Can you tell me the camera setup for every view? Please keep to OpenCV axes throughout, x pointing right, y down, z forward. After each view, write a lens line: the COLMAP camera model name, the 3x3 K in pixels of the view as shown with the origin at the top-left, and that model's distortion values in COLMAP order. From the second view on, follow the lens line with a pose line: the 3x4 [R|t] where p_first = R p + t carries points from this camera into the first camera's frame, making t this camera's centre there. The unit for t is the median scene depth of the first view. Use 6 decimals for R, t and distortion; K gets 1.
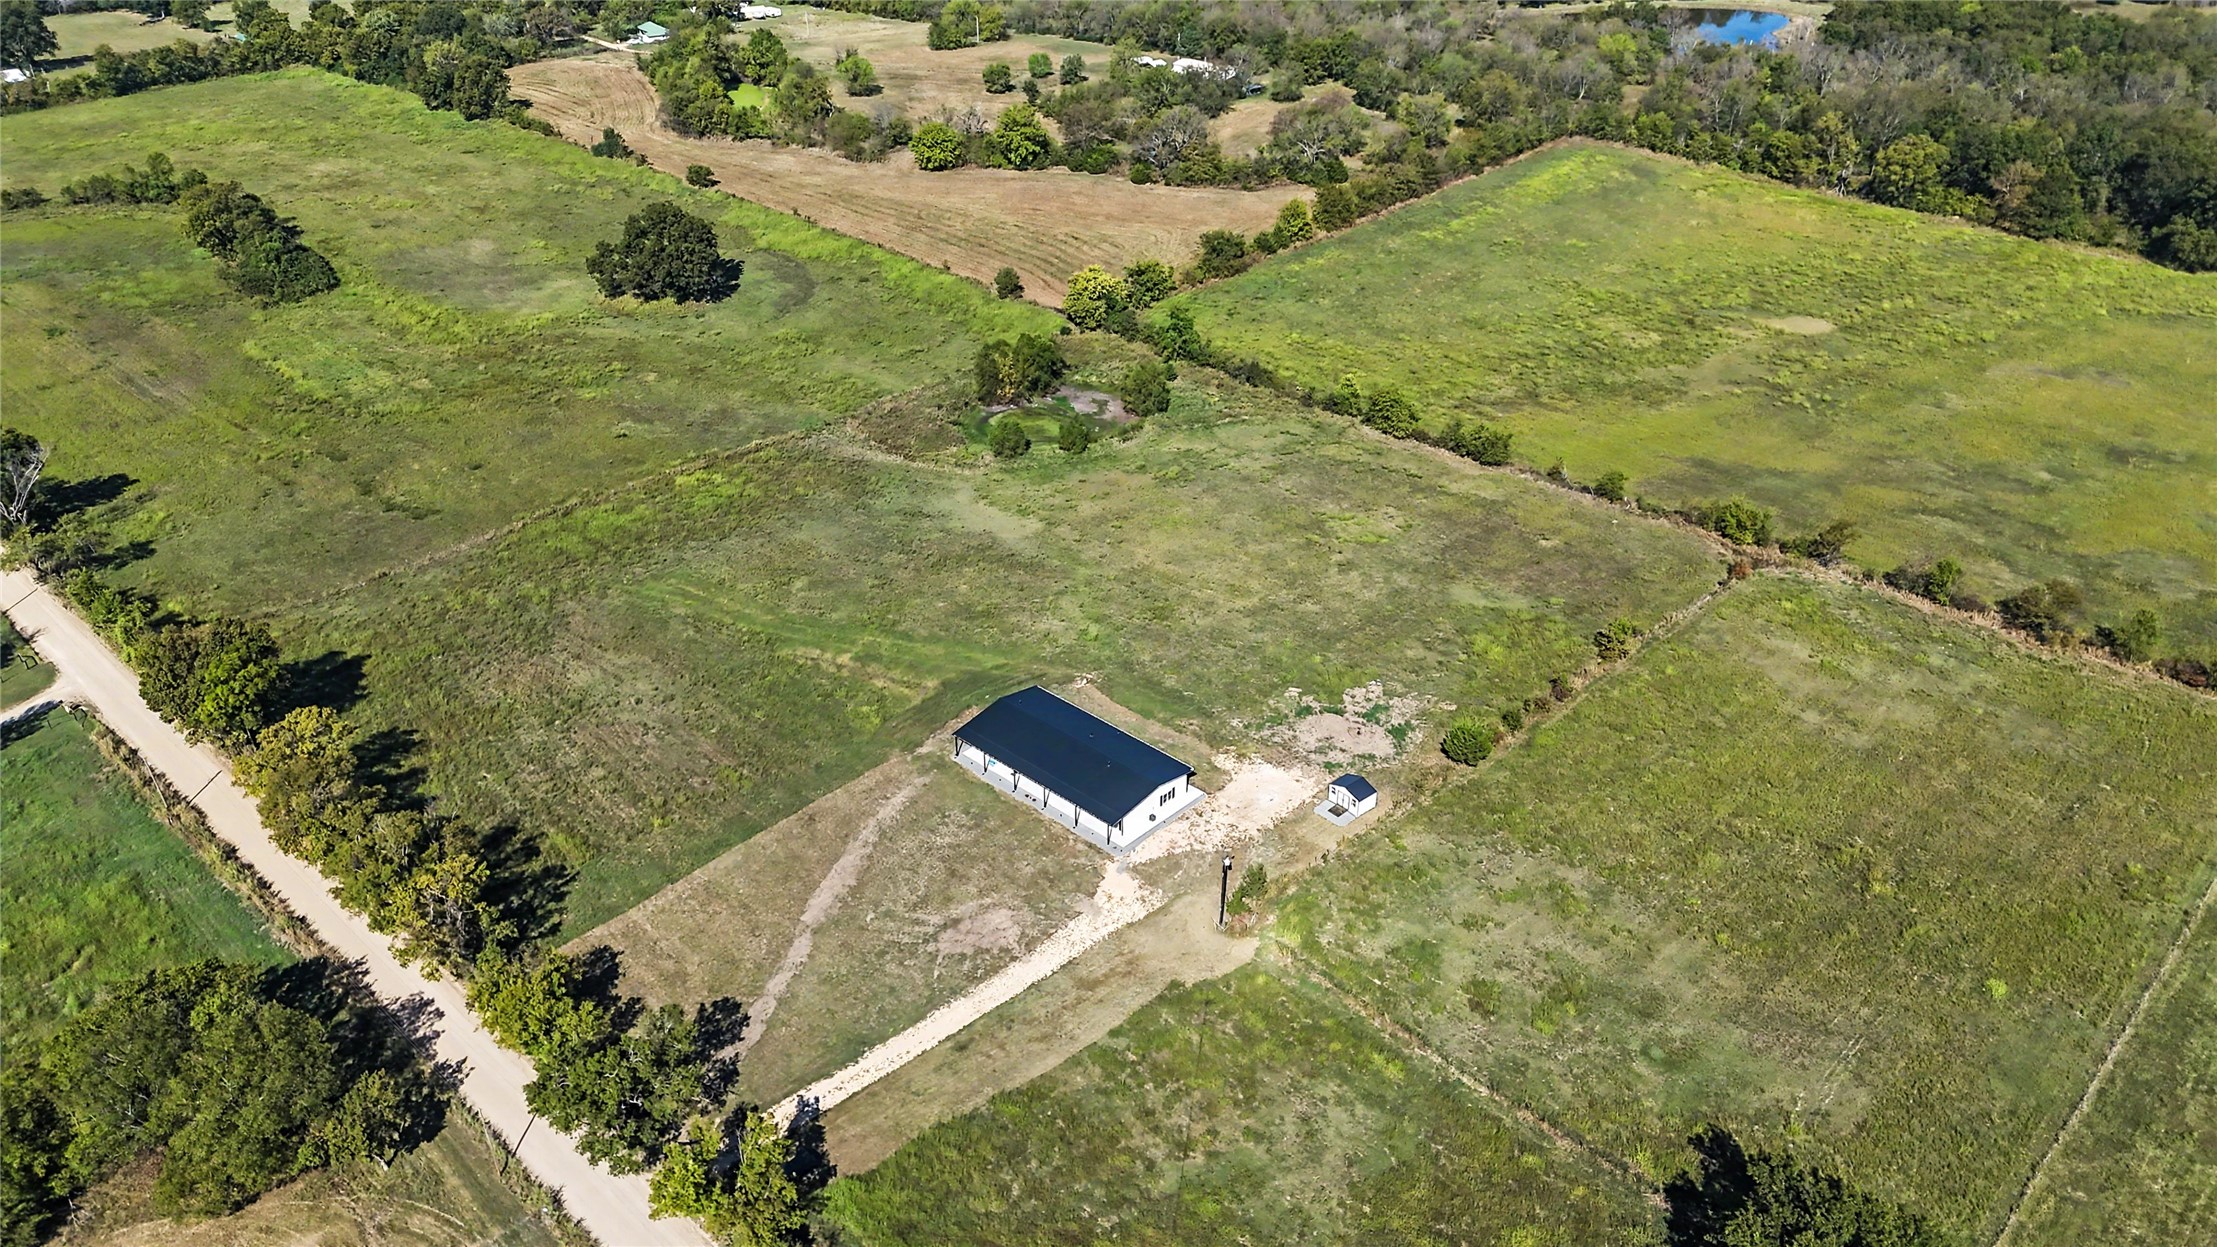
lens RADIAL K [[1633.9, 0, 1112.9], [0, 1633.9, 633.7], [0, 0, 1]] dist [0.071576, -0.067484]
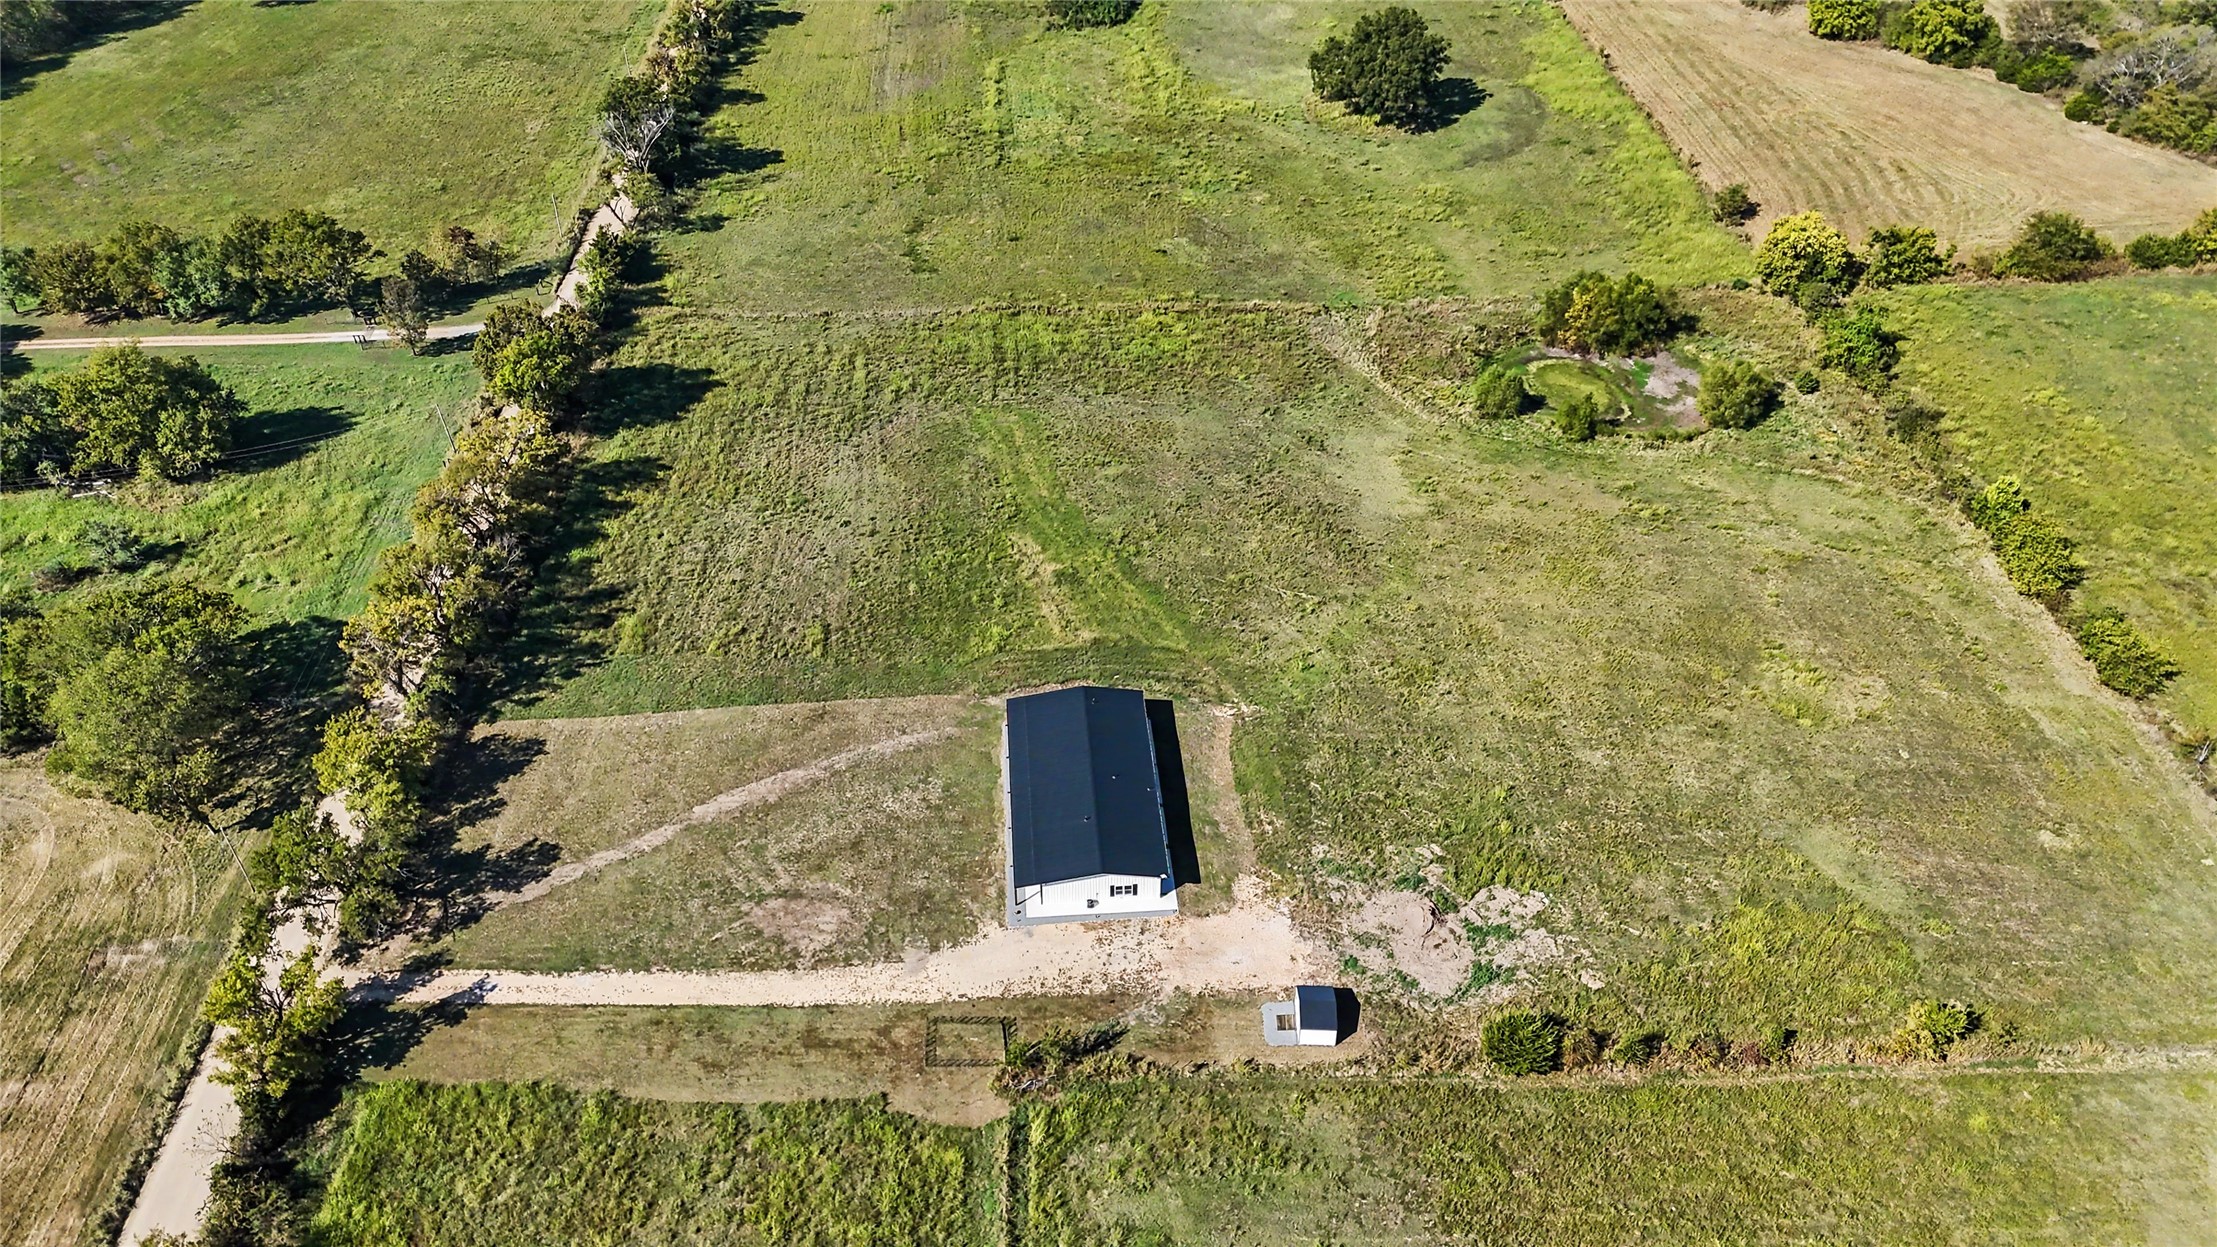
lens RADIAL K [[1633.9, 0, 1097.3], [0, 1633.9, 620.7], [0, 0, 1]] dist [0.071576, -0.067484]
pose [[0.734254, 0.418734, -0.534353, 0.359584], [-0.348252, 0.907985, 0.232989, -0.183570], [0.582745, 0.015016, 0.812517, 0.305923]]
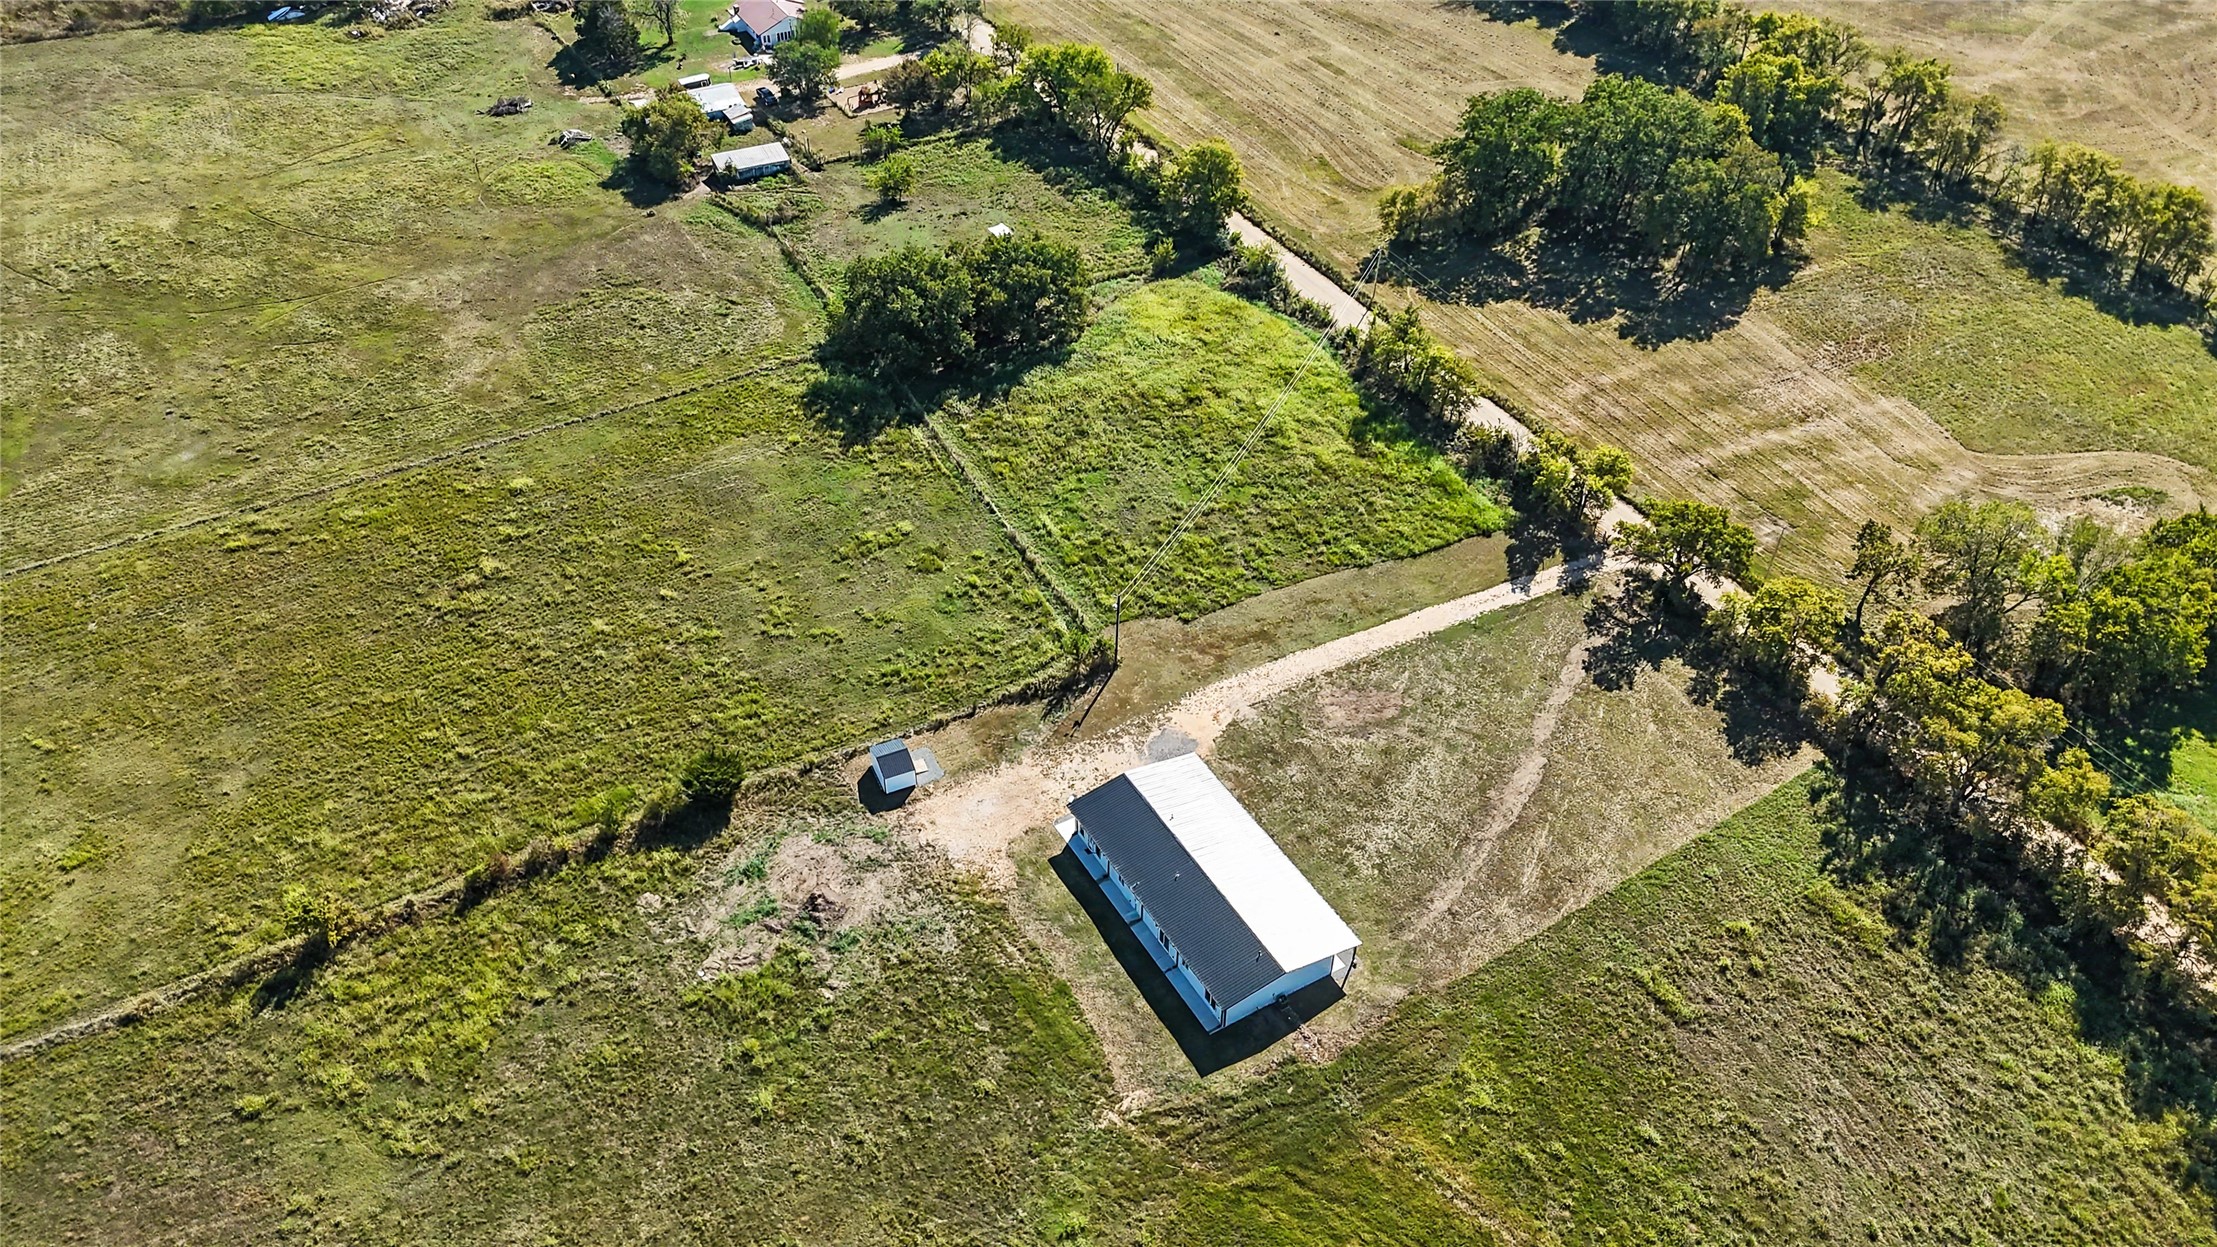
lens RADIAL K [[1633.9, 0, 1113.2], [0, 1633.9, 631.7], [0, 0, 1]] dist [0.071576, -0.067484]
pose [[-0.959337, -0.195341, 0.203751, -0.107305], [0.132057, 0.327363, 0.935625, -0.627660], [-0.249467, 0.924486, -0.288256, 1.043923]]
